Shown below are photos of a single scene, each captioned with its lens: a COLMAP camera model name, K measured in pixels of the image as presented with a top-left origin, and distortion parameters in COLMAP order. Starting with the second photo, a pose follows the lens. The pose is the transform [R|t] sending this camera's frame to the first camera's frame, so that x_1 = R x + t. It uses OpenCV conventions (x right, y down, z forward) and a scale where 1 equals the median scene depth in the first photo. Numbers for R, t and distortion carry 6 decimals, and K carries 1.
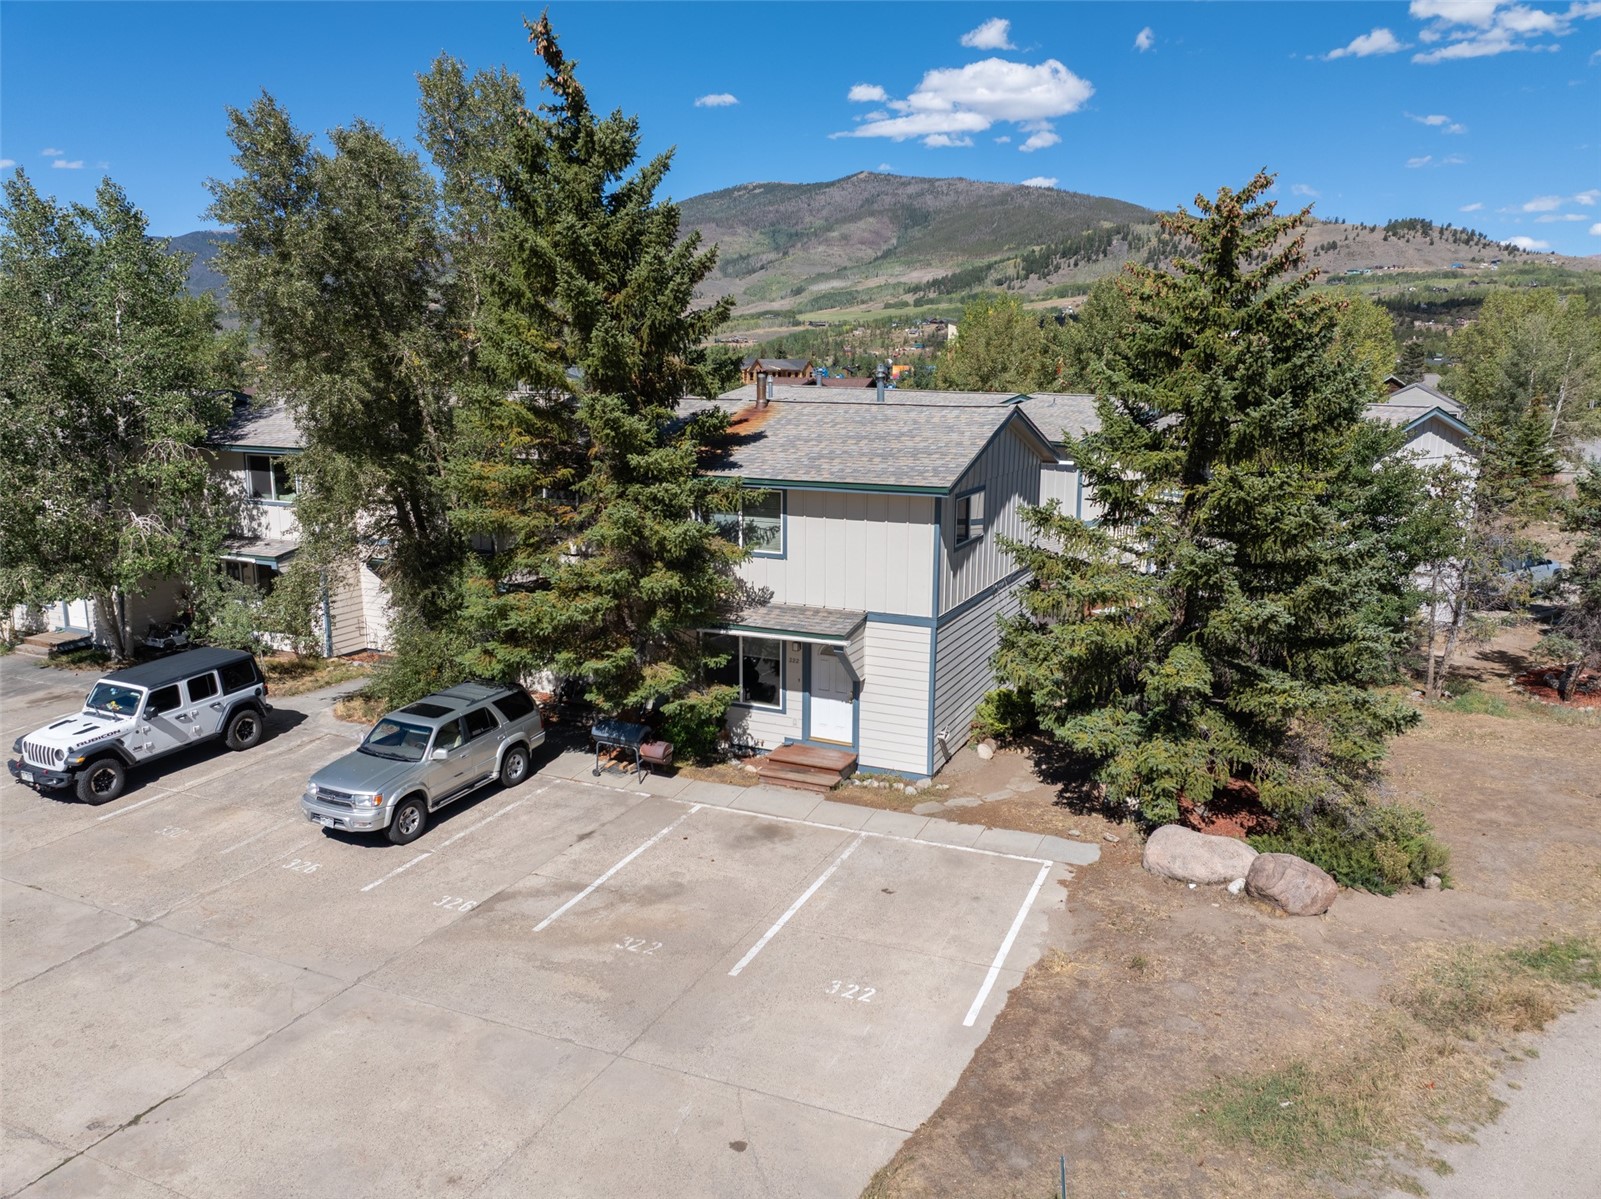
lens RADIAL K [[1121.9, 0, 800.5], [0, 1121.9, 599.5], [0, 0, 1]] dist [-0.058347, 0.030058]
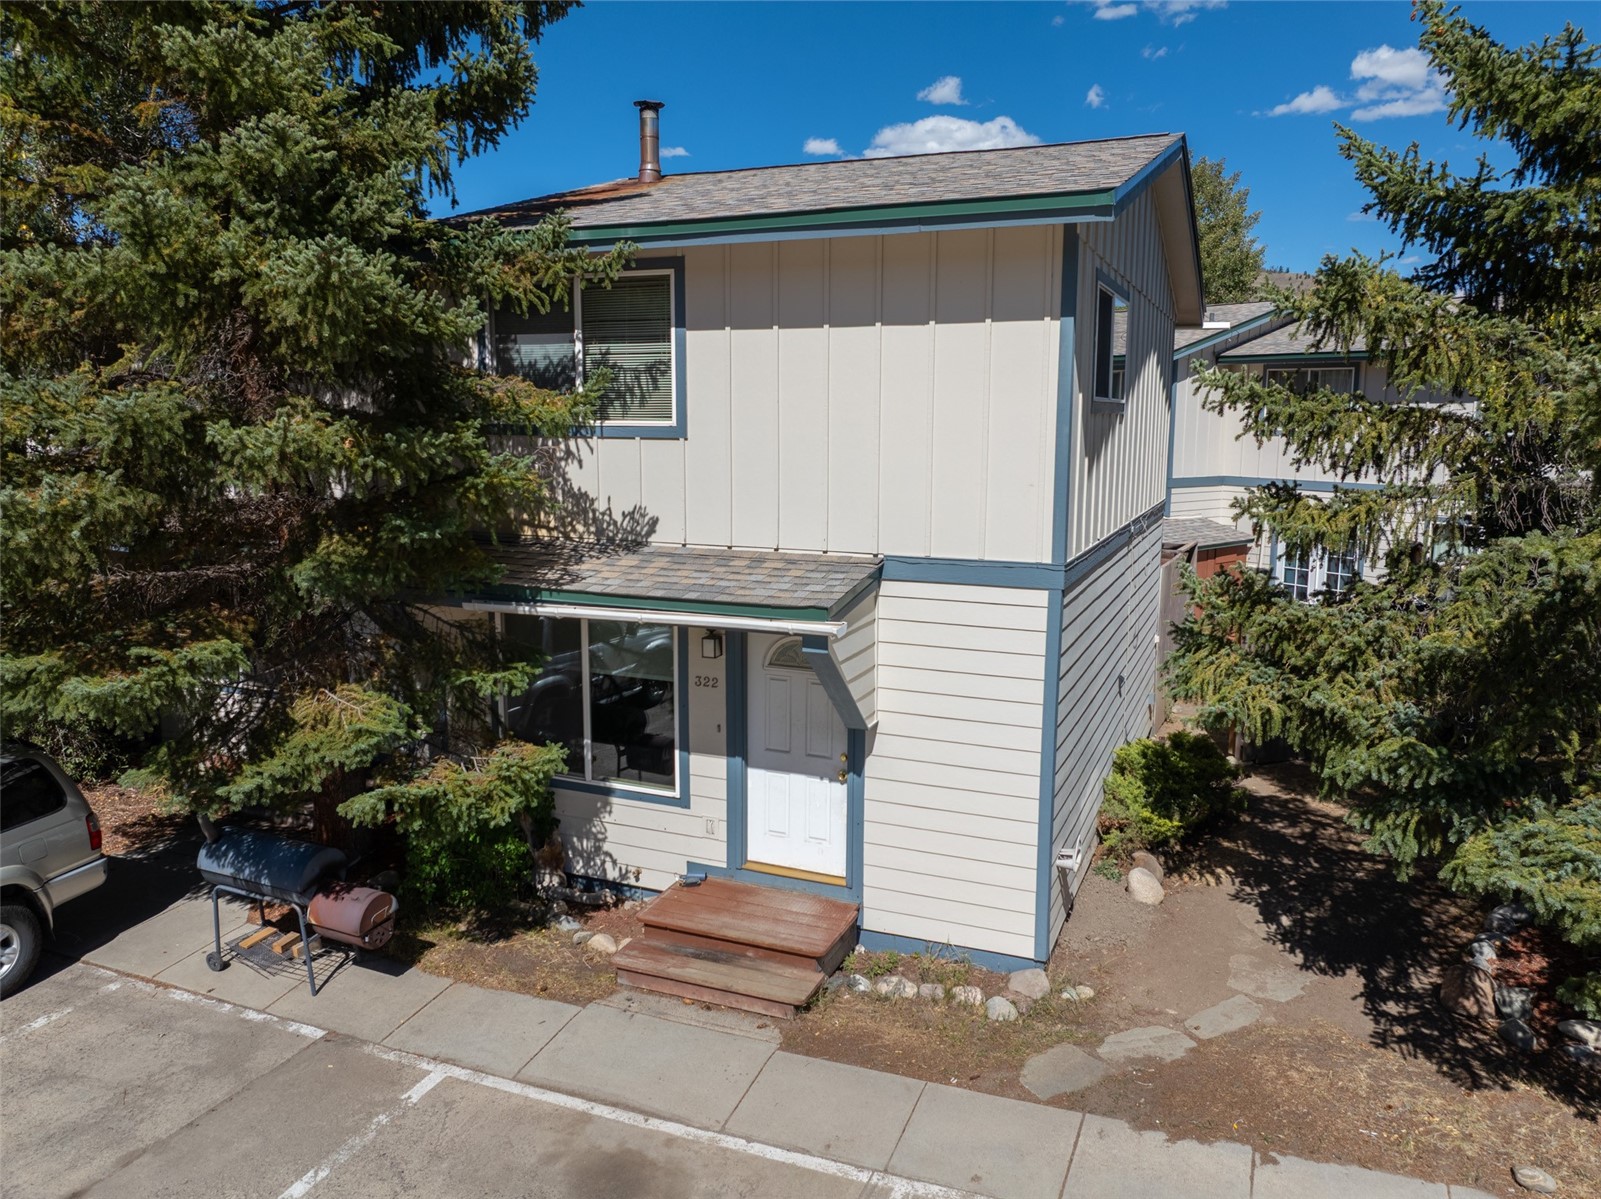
lens RADIAL K [[1121.9, 0, 800.5], [0, 1121.9, 599.5], [0, 0, 1]] dist [-0.058347, 0.030058]
pose [[0.999319, -0.006947, 0.036227, 0.014928], [0.008522, 0.999017, -0.043508, 0.043267], [-0.035889, 0.043787, 0.998396, 0.591055]]
